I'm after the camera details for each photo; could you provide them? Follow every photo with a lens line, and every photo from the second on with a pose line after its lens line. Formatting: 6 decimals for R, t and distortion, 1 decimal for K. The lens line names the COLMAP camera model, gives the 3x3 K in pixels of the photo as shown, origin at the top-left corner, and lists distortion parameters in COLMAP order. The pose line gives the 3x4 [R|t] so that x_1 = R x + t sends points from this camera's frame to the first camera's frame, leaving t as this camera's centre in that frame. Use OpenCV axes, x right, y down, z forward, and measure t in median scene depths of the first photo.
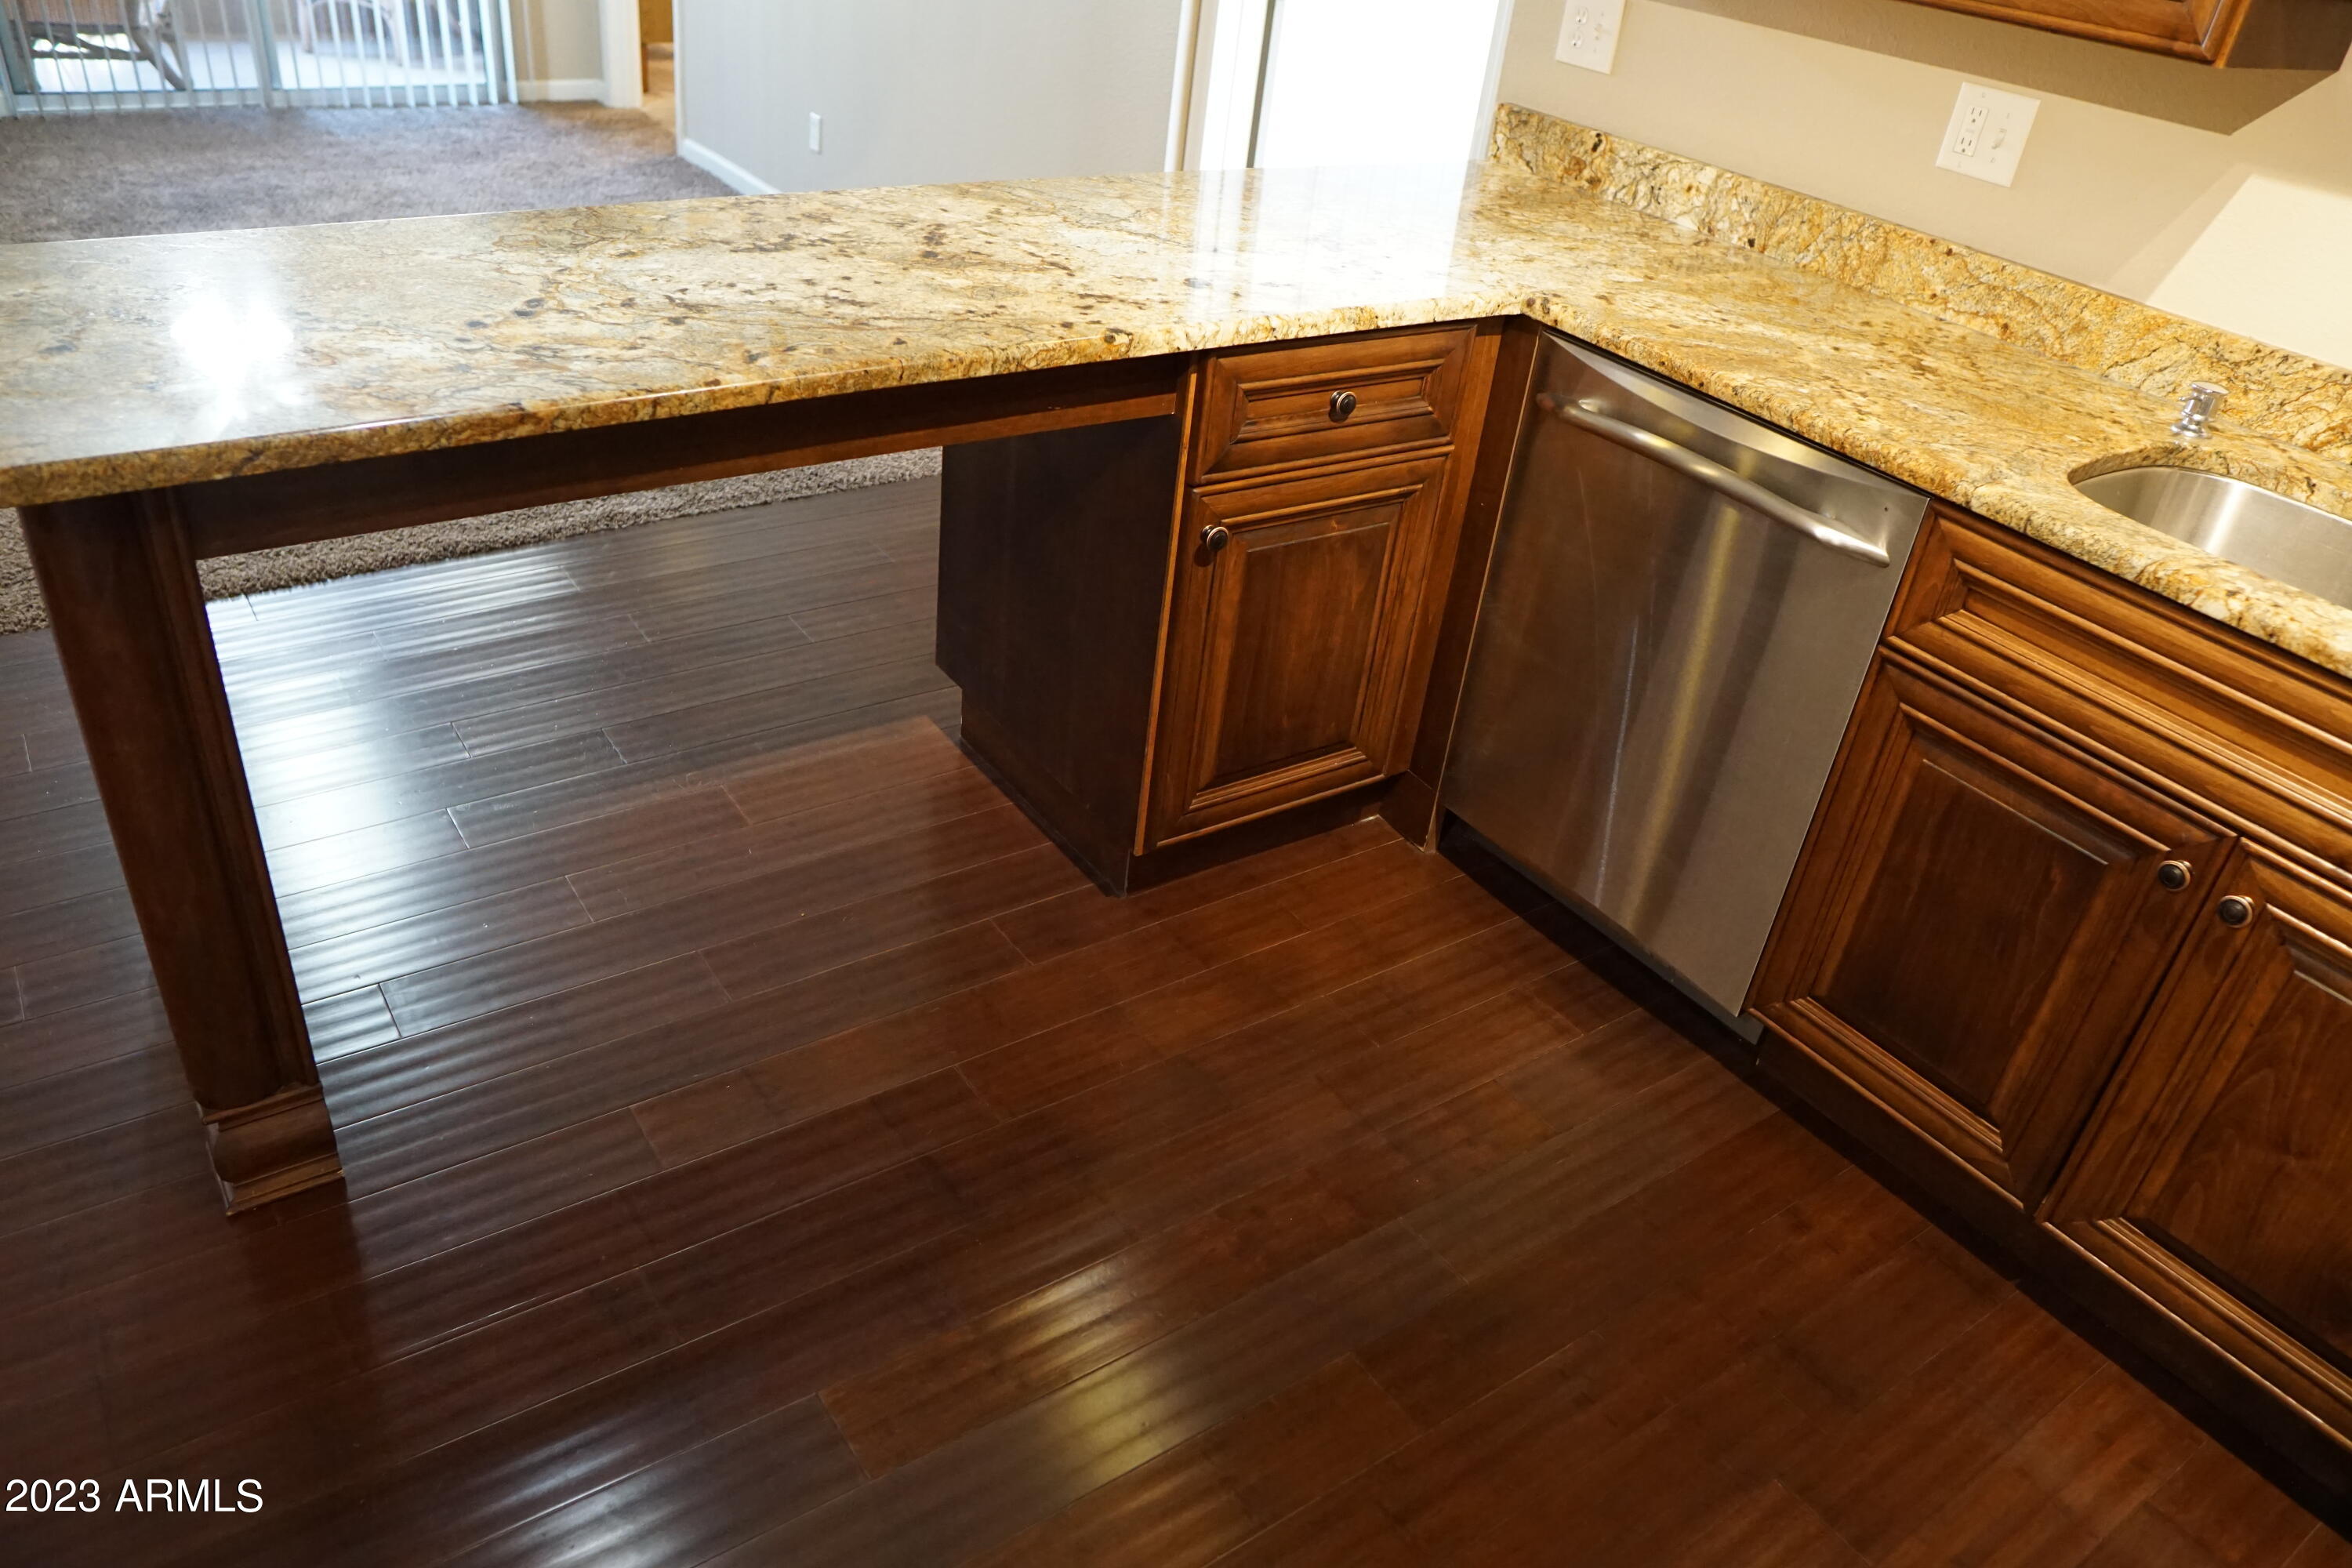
lens RADIAL K [[1655.5, 0, 1164.8], [0, 1655.5, 784.2], [0, 0, 1]] dist [-0.109555, 0.071282]
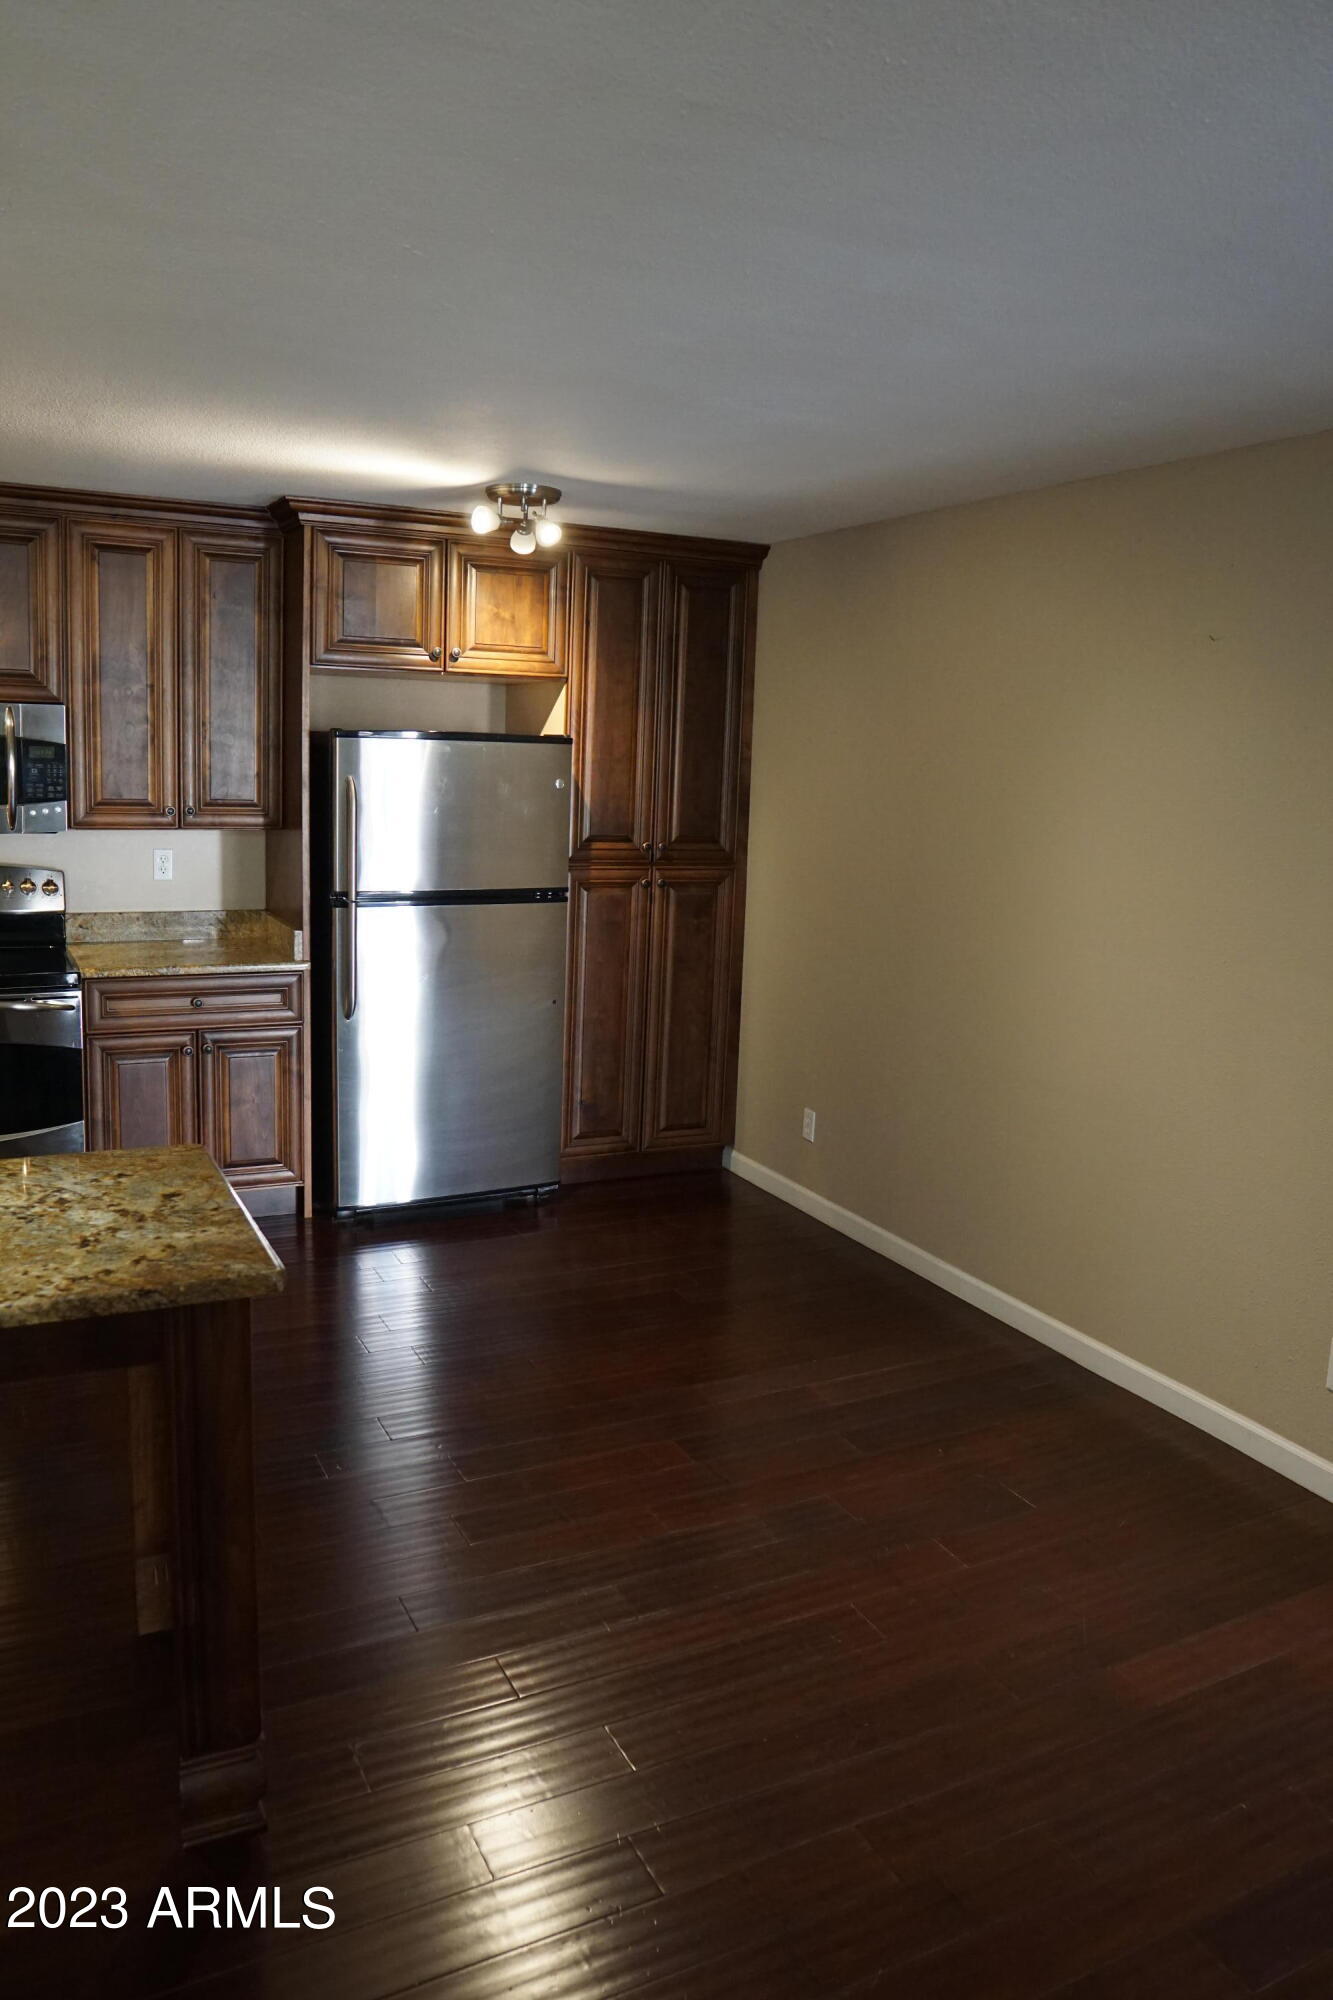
lens RADIAL K [[1407.8, 0, 663.7], [0, 1407.8, 992.5], [0, 0, 1]] dist [-0.109555, 0.071282]
pose [[-0.981048, -0.160822, 0.108080, -0.995444], [-0.046566, 0.737125, 0.674150, -1.078502], [-0.188086, 0.656341, -0.730644, 1.372715]]
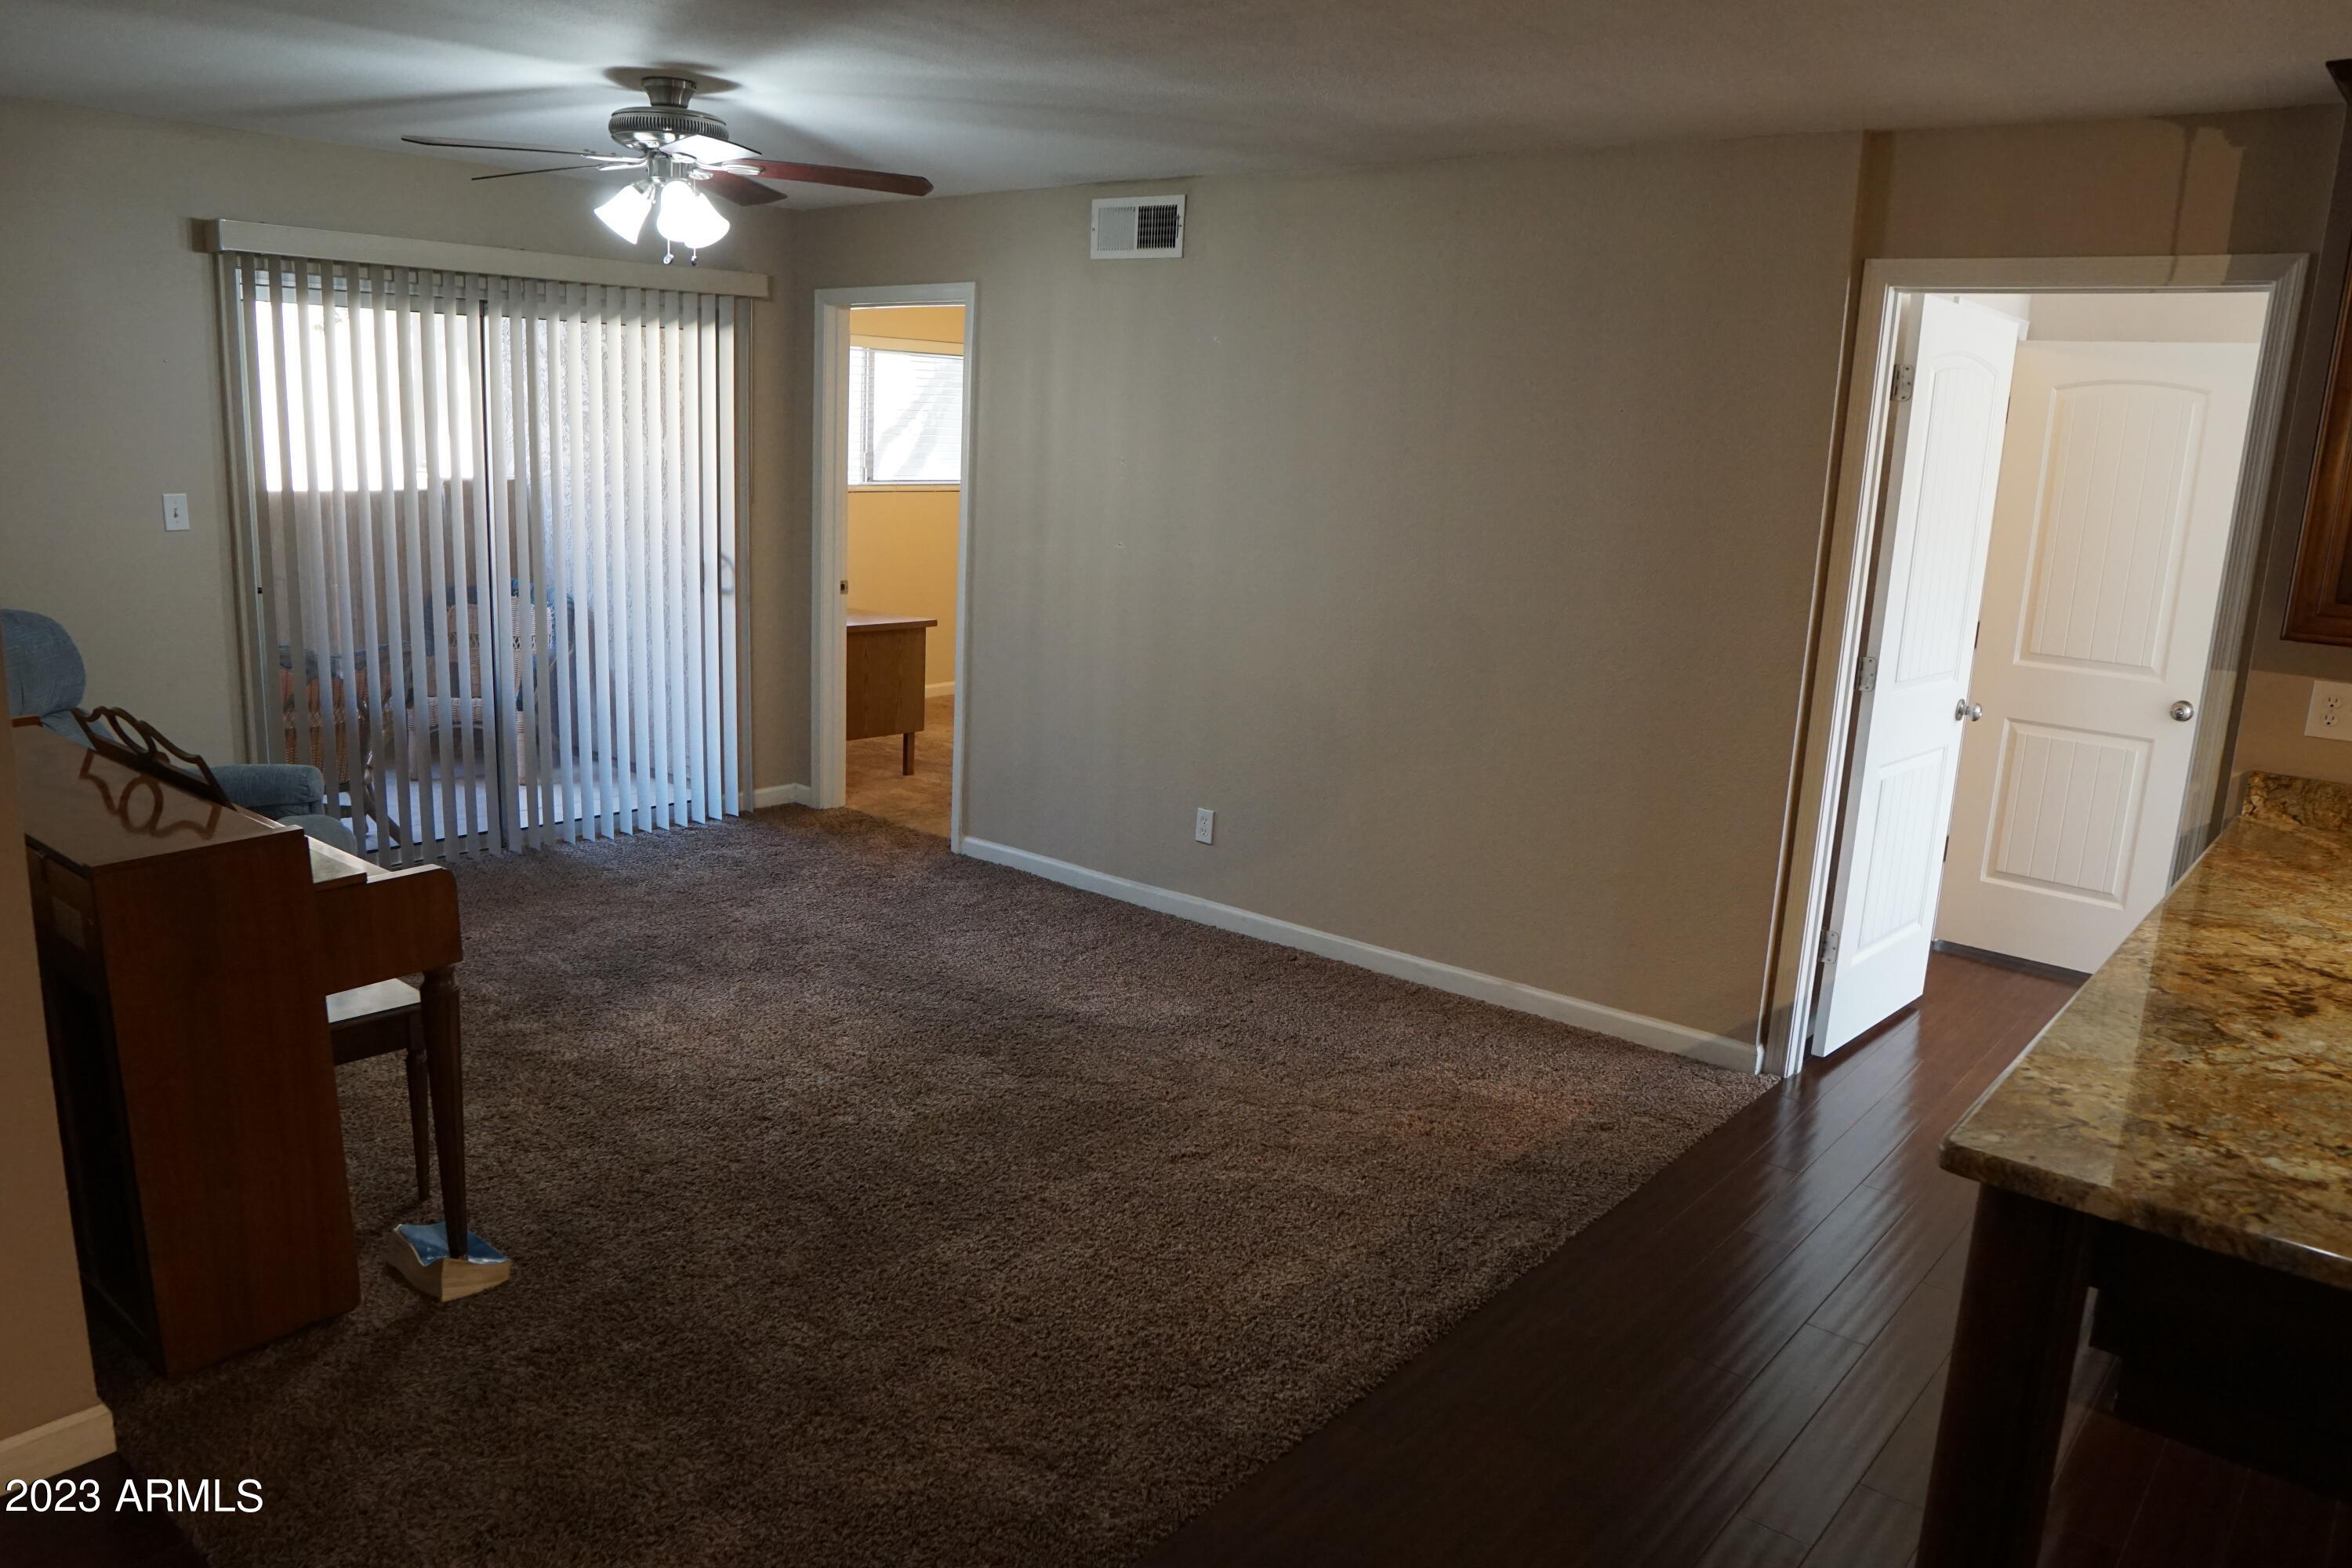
lens RADIAL K [[1655.5, 0, 1159.9], [0, 1655.5, 784.8], [0, 0, 1]] dist [-0.109555, 0.071282]
pose [[0.966267, -0.112309, 0.231764, -1.253231], [0.182393, 0.933757, -0.307946, -0.278001], [-0.181826, 0.339830, 0.922743, 0.067574]]
